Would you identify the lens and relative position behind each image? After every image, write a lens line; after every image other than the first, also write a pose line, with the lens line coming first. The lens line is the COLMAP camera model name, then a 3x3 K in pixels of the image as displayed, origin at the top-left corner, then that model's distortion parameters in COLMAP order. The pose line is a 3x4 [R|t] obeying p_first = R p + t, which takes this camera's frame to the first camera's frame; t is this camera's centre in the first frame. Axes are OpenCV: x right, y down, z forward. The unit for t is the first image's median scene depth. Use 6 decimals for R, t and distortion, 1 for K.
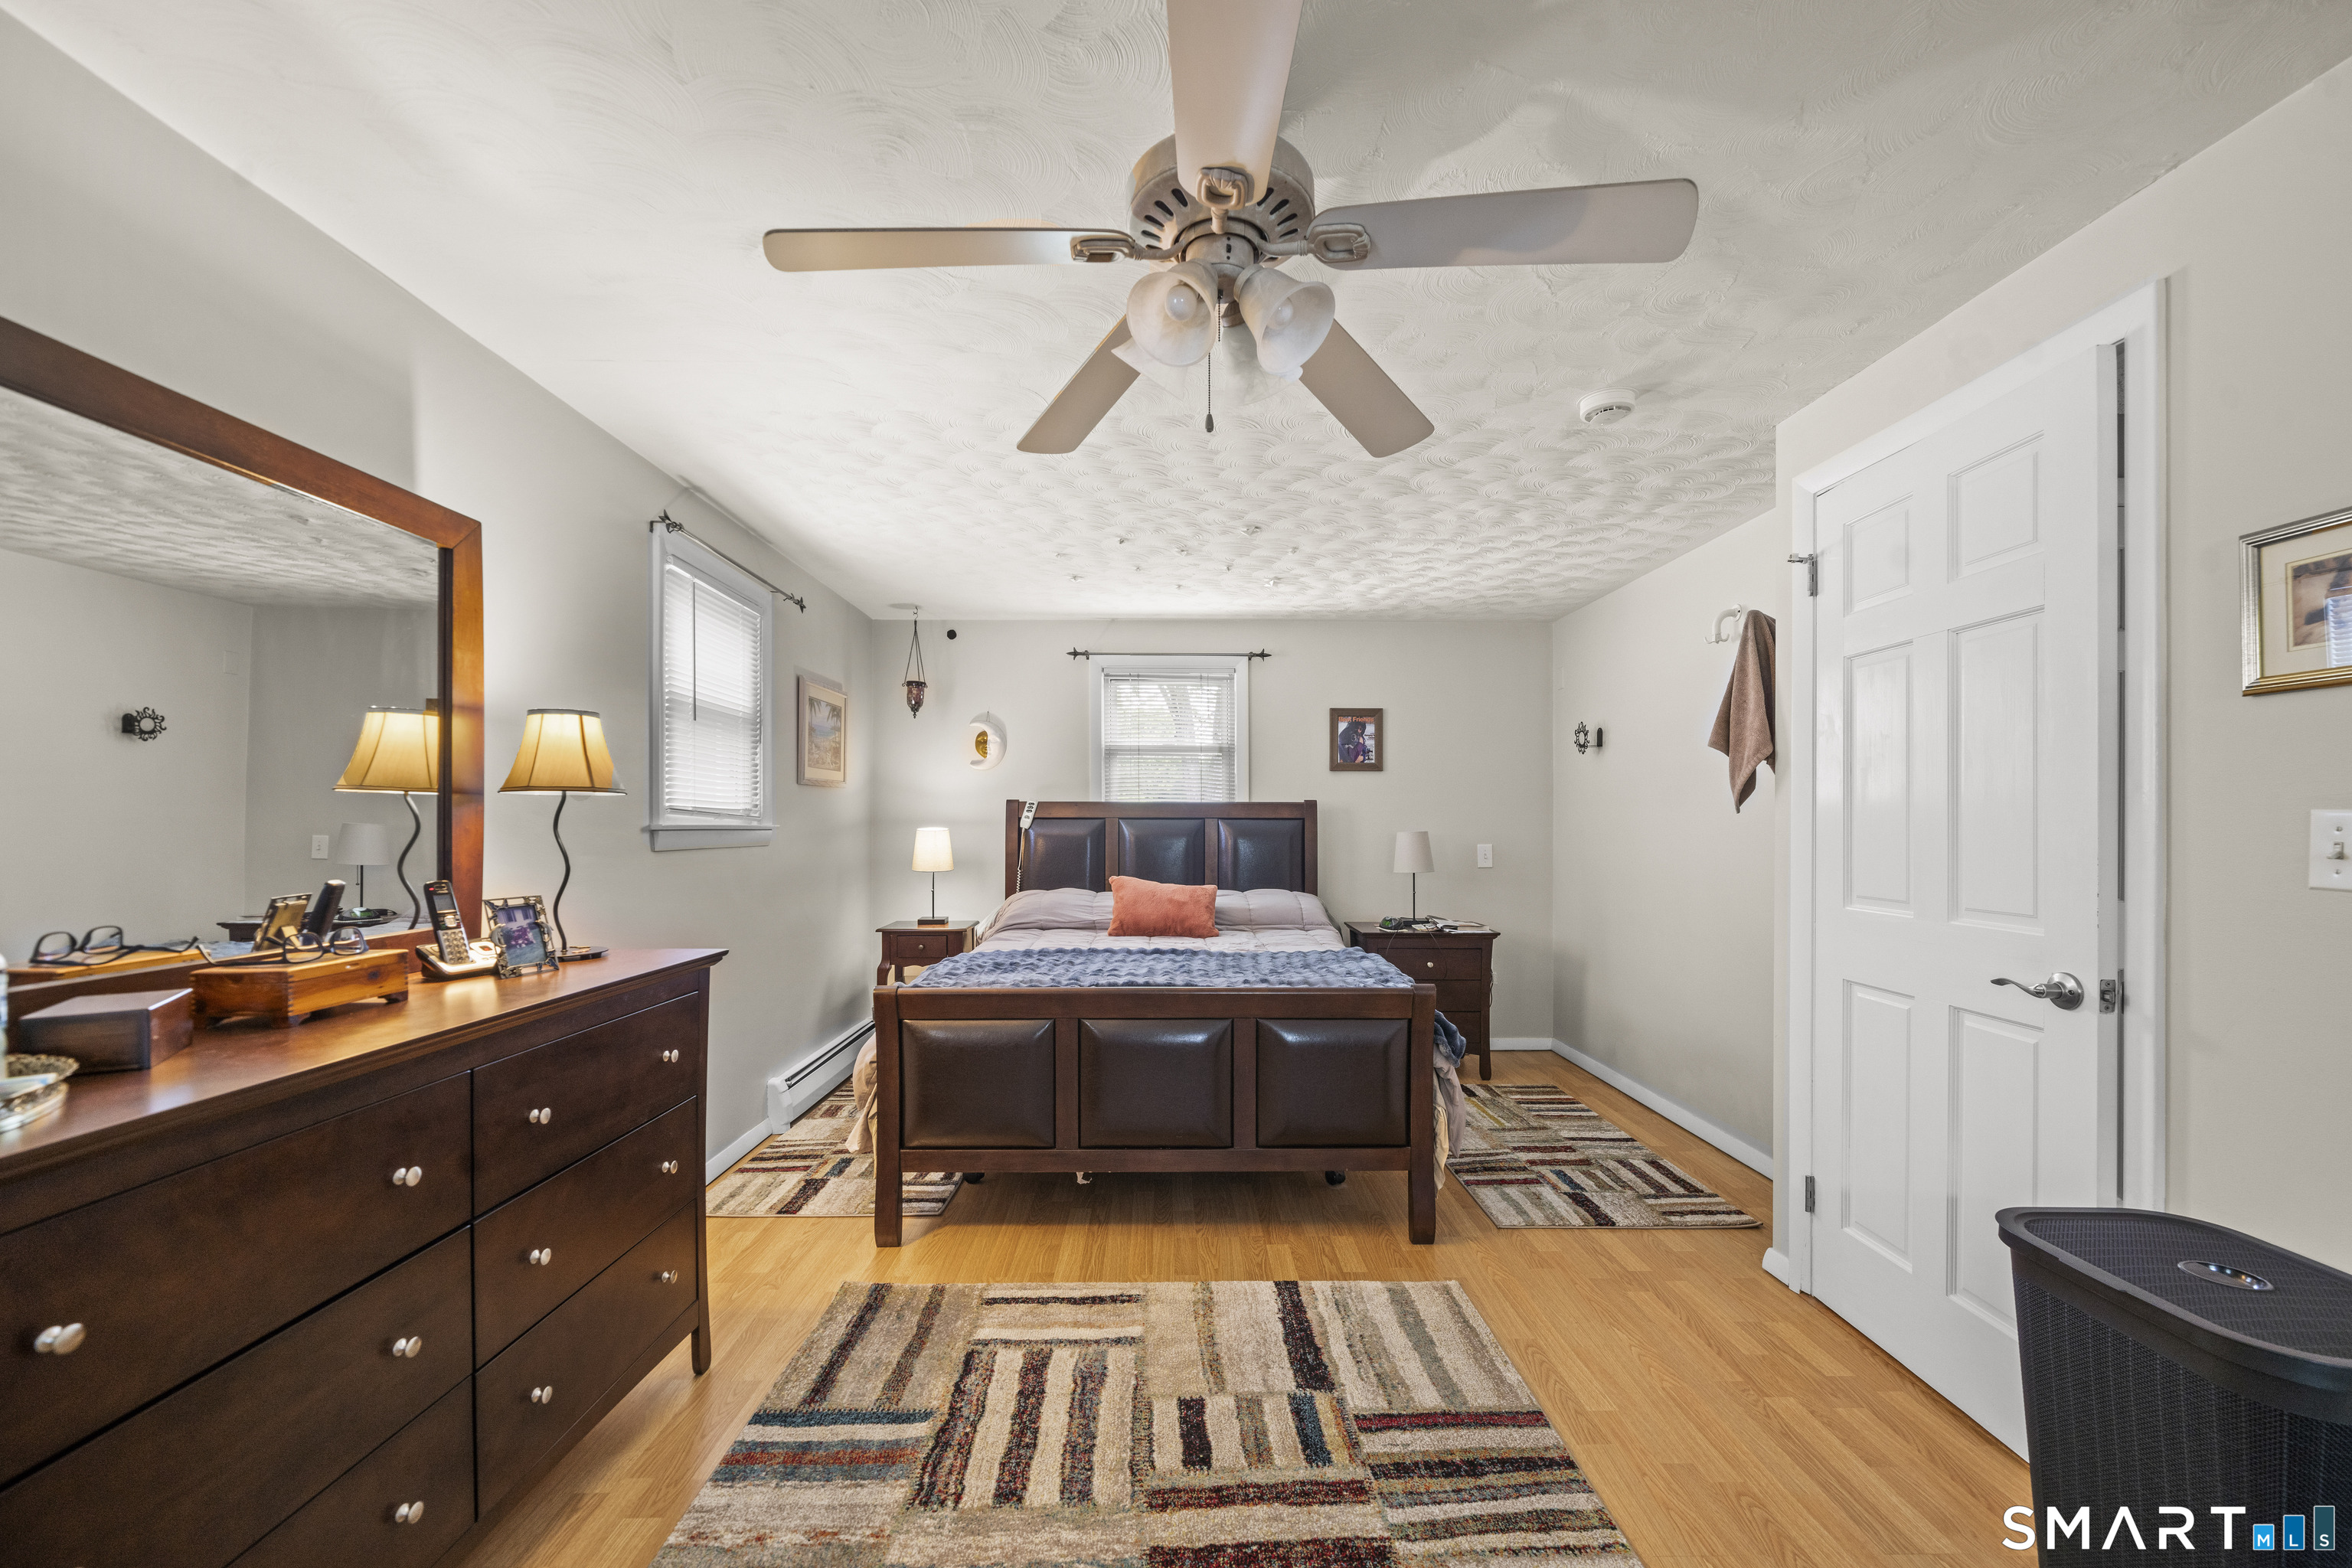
lens RADIAL K [[983.9, 0, 1181.6], [0, 983.9, 802.6], [0, 0, 1]] dist [0.001783, 0.000311]
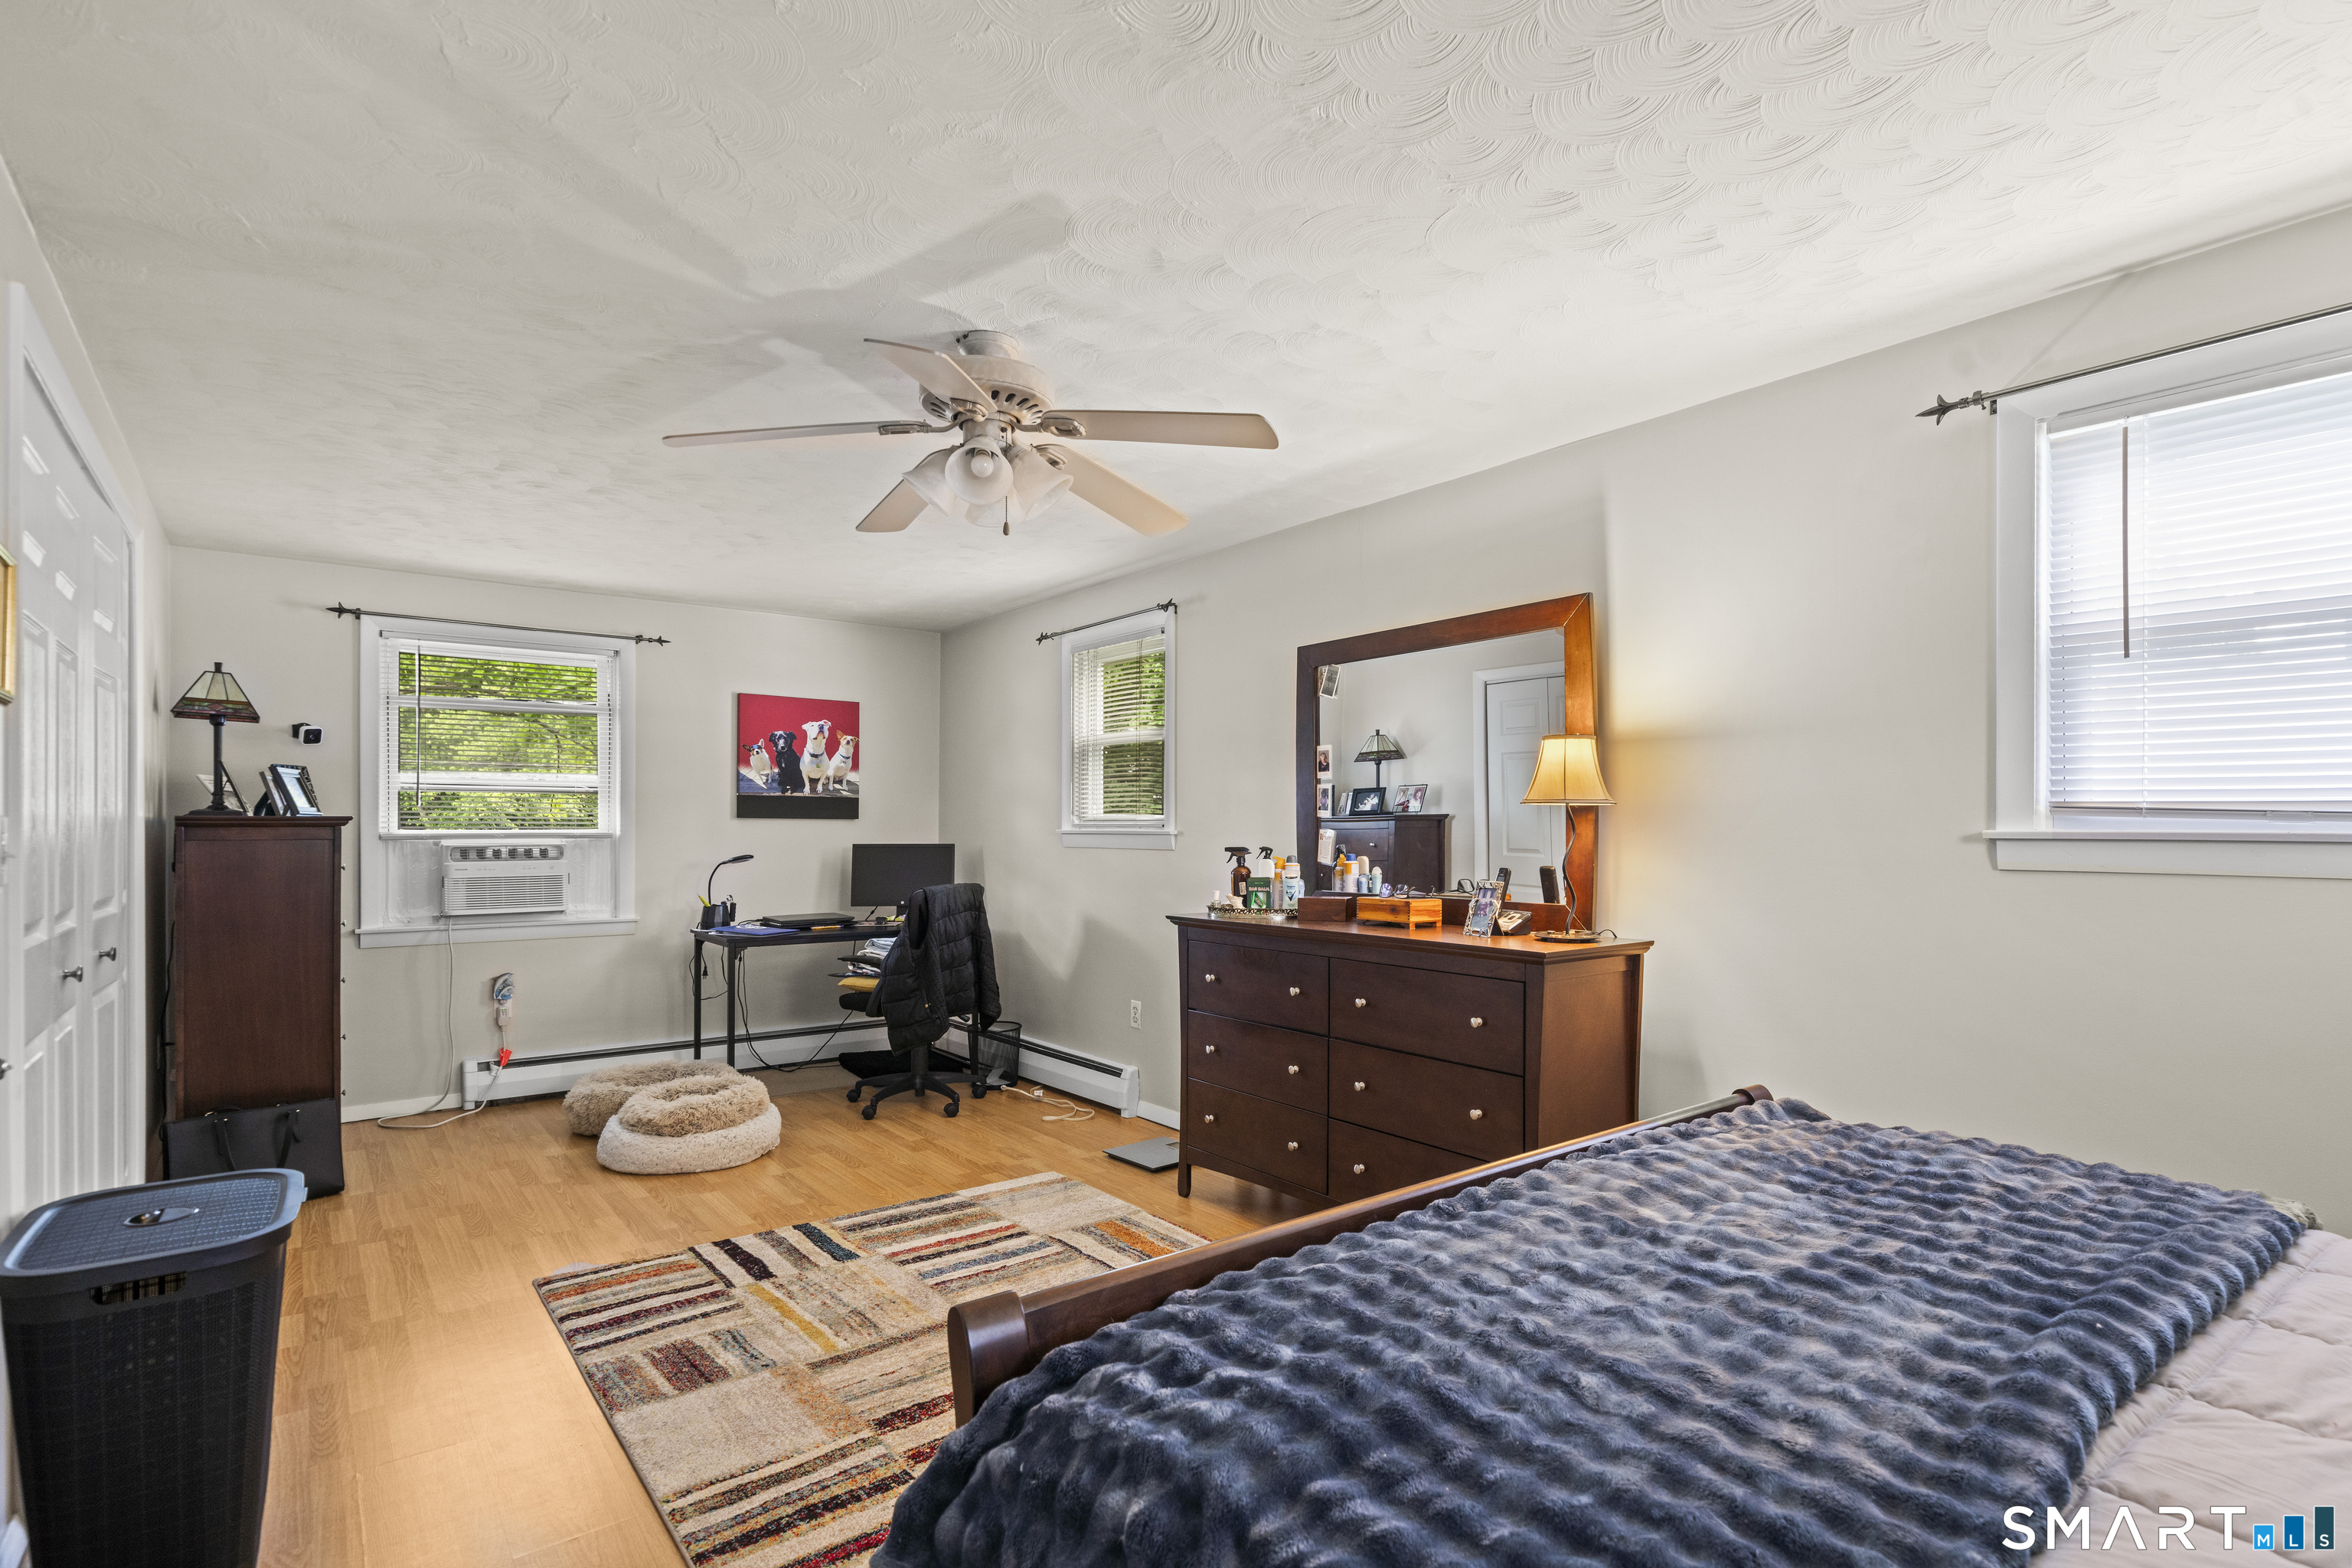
lens RADIAL K [[1165.1, 0, 1186.9], [0, 1165.1, 798.0], [0, 0, 1]] dist [0.006780, 0.000296]
pose [[-0.806839, -0.001106, -0.590771, 0.681430], [0.007883, 0.999889, -0.012638, 0.006945], [0.590719, -0.014854, -0.806740, 2.172337]]
